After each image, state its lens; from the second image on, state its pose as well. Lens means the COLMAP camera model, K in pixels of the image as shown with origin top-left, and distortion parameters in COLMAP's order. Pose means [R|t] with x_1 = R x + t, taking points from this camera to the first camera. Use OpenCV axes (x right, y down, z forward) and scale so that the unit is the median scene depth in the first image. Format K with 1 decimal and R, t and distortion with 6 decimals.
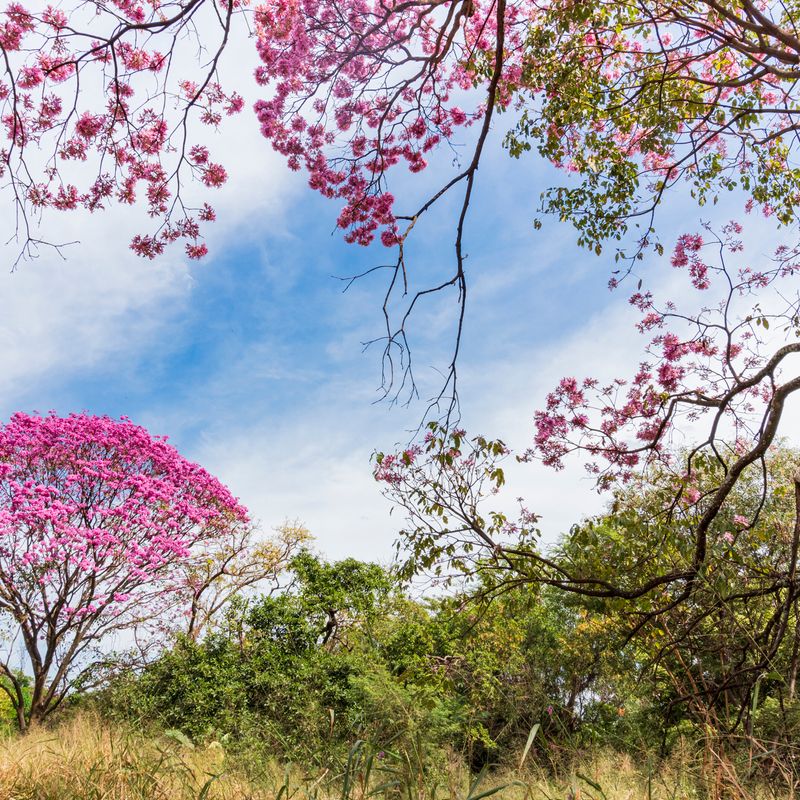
lens RADIAL K [[798.1, 0, 400.0], [0, 798.1, 400.0], [0, 0, 1]] dist [-0.005349, -0.077402]
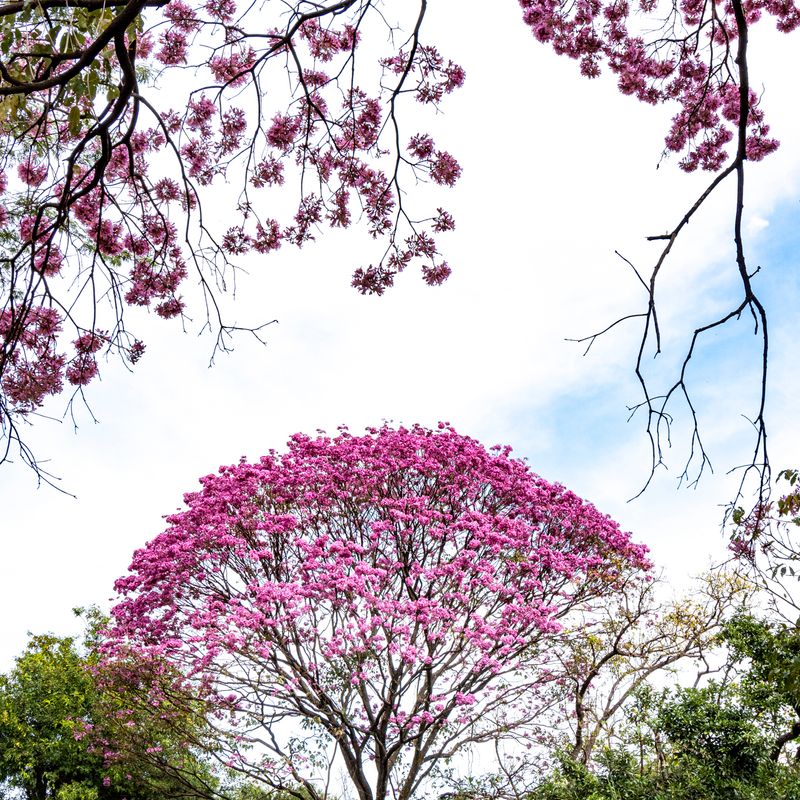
lens RADIAL K [[1402.3, 0, 400.0], [0, 1402.3, 400.0], [0, 0, 1]] dist [-0.125395, 0.325396]
pose [[0.916676, -0.110128, -0.384158, 0.096376], [0.131244, 0.990923, 0.029103, -0.053728], [0.377466, -0.077097, 0.922809, -0.107565]]
